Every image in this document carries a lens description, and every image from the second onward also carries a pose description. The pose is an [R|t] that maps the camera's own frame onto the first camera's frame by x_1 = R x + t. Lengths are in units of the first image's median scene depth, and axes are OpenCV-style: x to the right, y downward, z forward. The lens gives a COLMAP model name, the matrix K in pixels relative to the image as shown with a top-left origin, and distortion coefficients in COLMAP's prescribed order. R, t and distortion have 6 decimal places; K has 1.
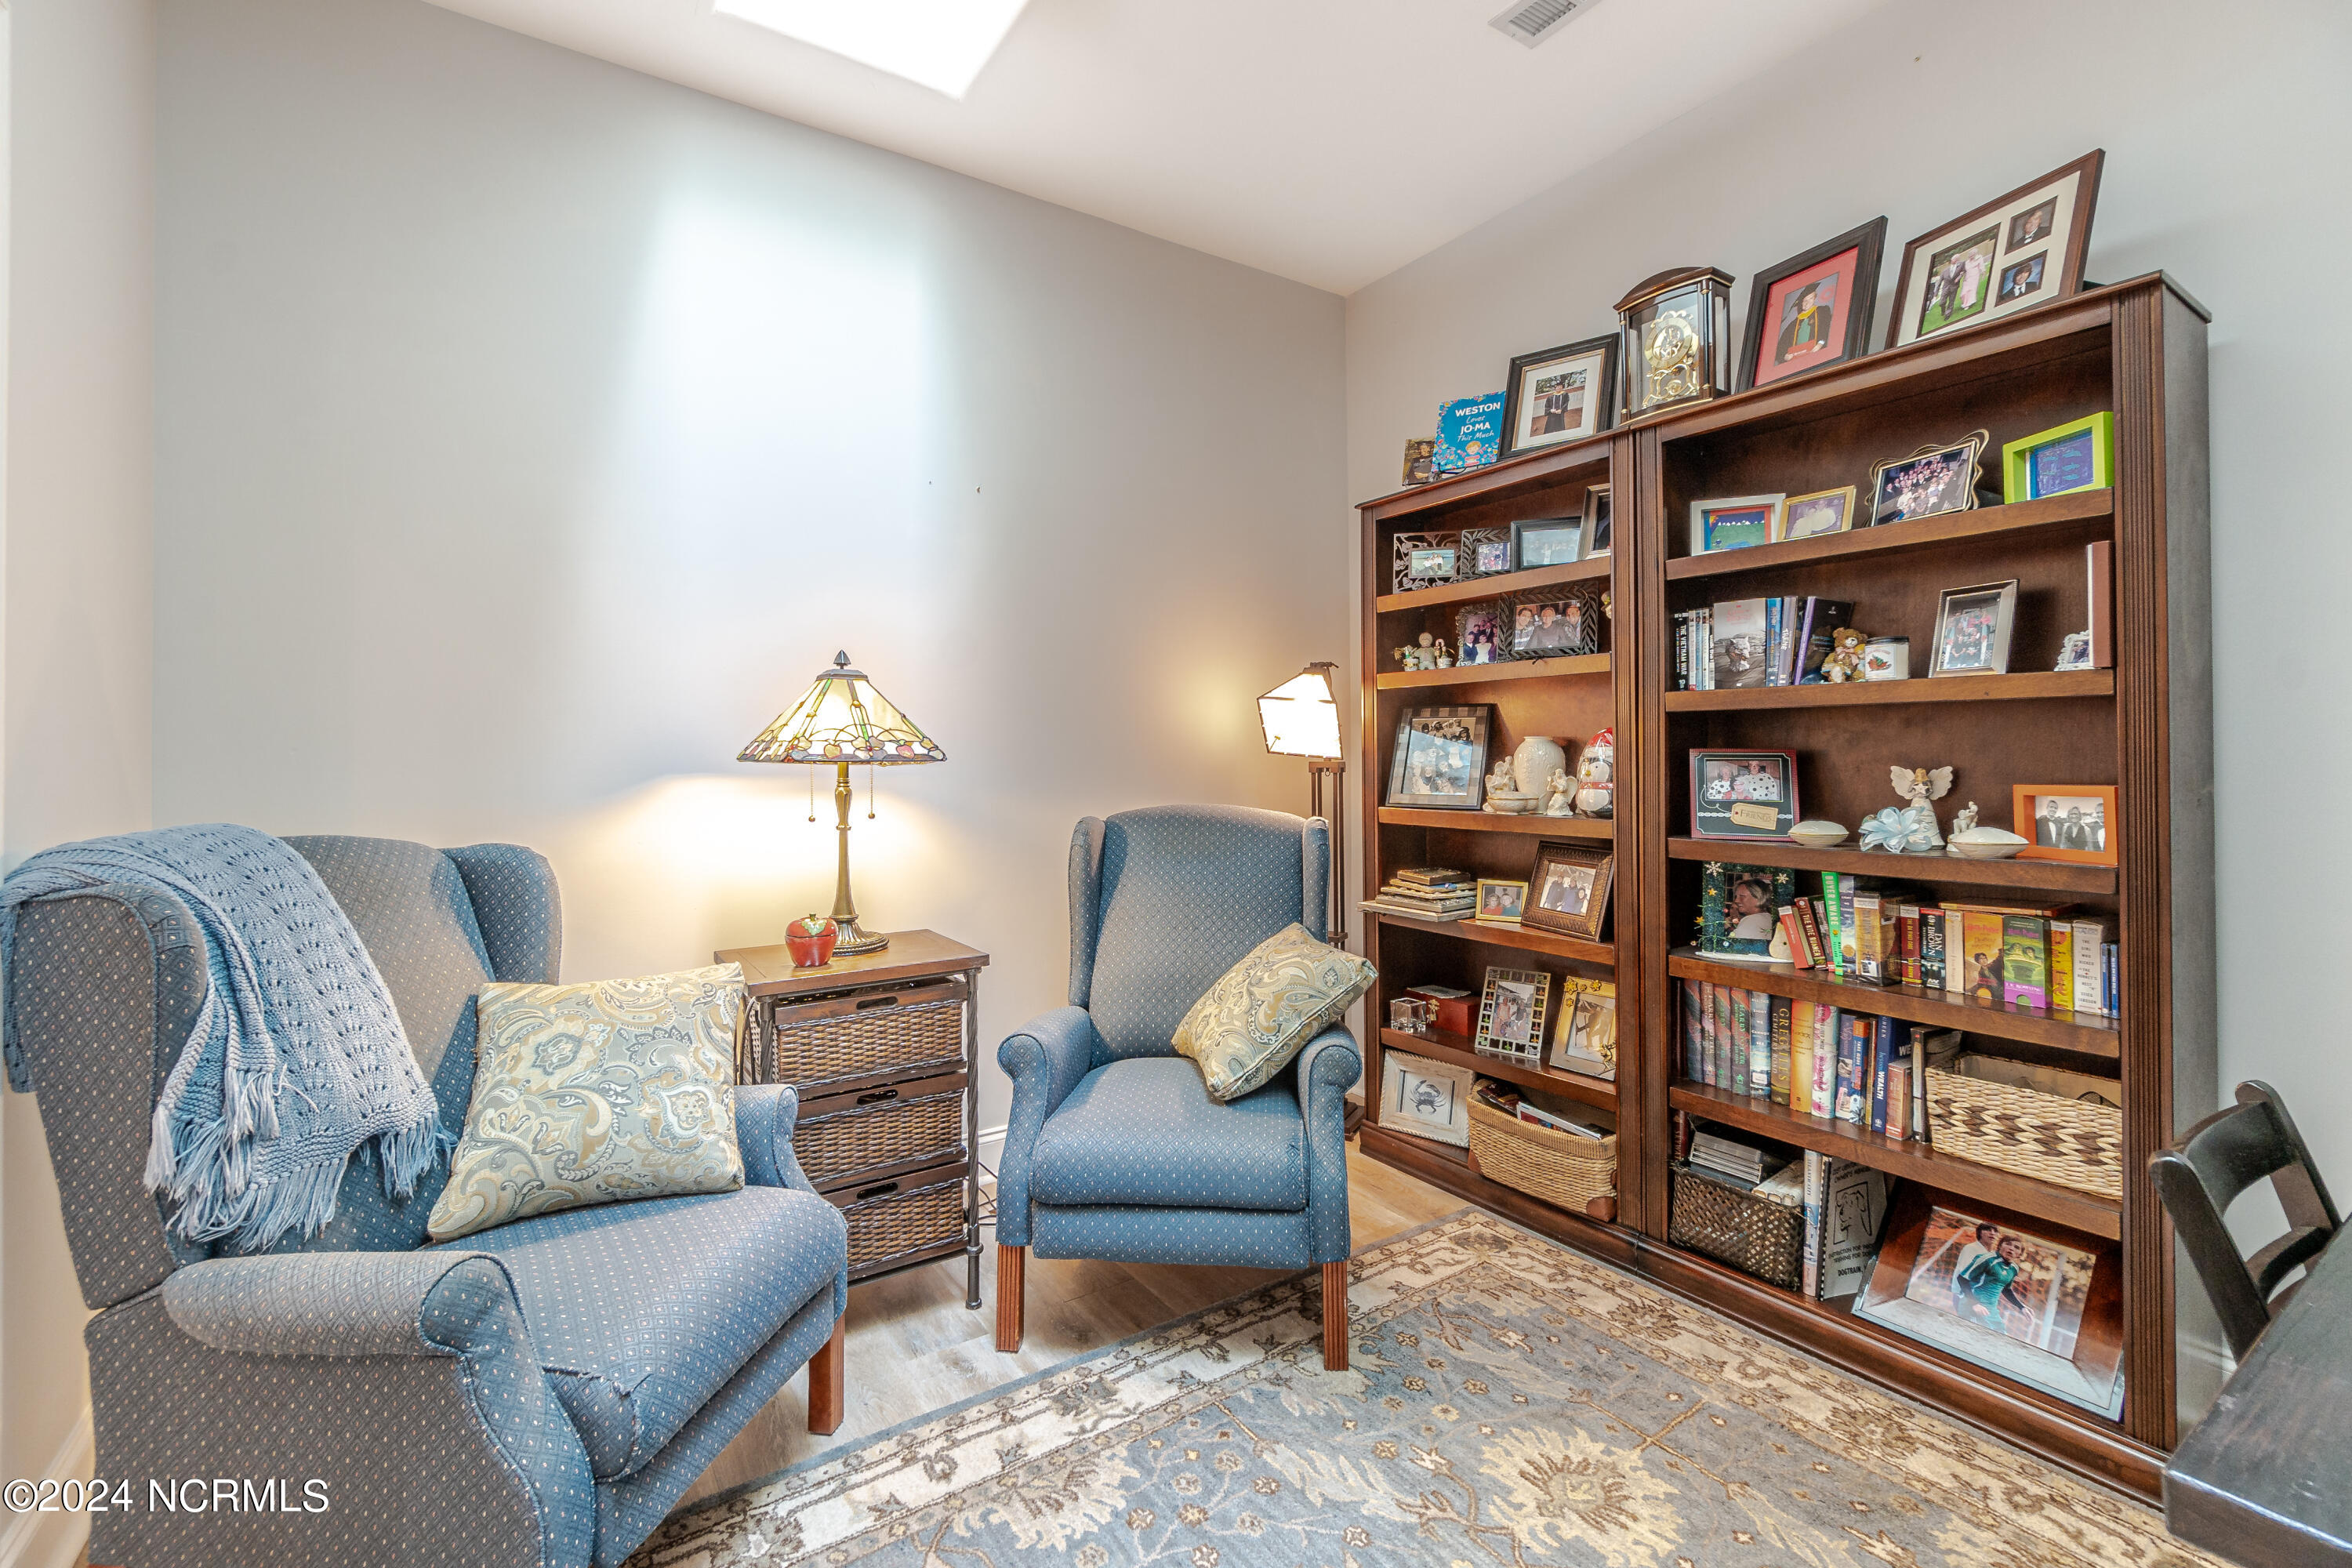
lens RADIAL K [[1023.7, 0, 1173.8], [0, 1023.7, 732.2], [0, 0, 1]] dist [-0.003186, 0.000436]
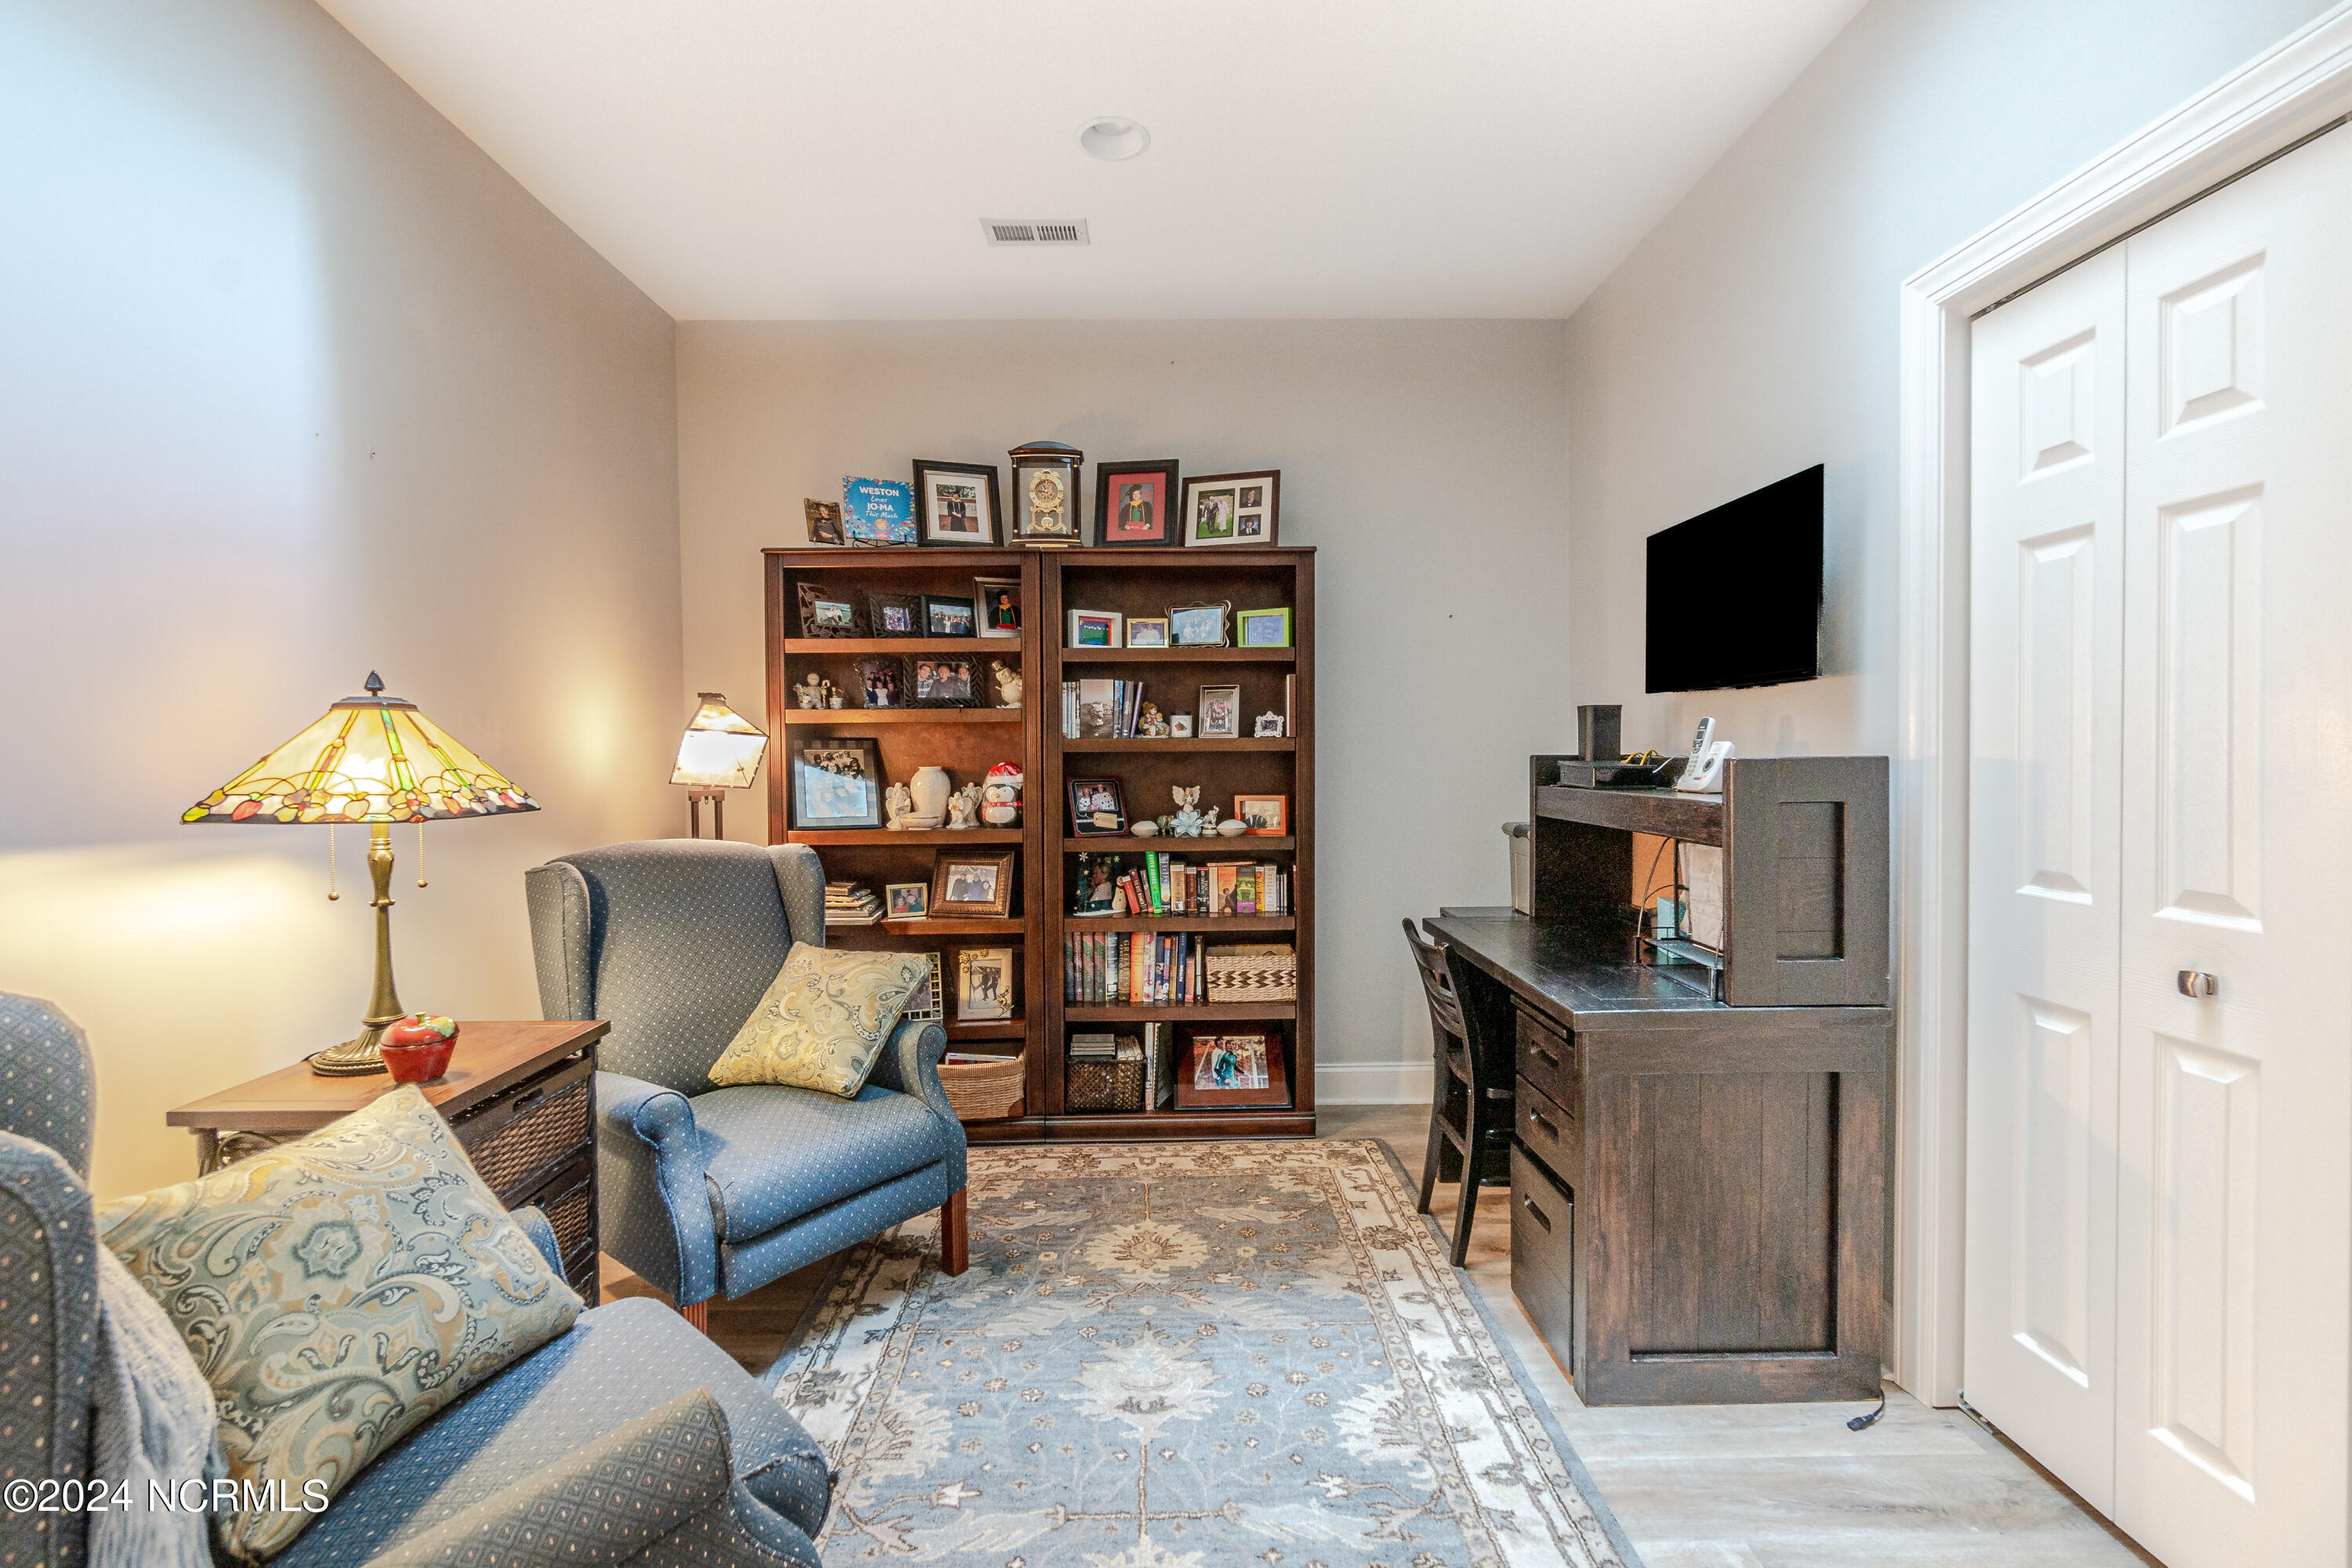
lens RADIAL K [[1008.3, 0, 1179.5], [0, 1008.3, 759.4], [0, 0, 1]] dist [-0.000917, -0.000139]
pose [[0.532945, -0.006211, 0.846127, -0.699186], [-0.013123, 0.999792, 0.015605, -0.037262], [-0.846048, -0.019420, 0.532753, 0.103129]]
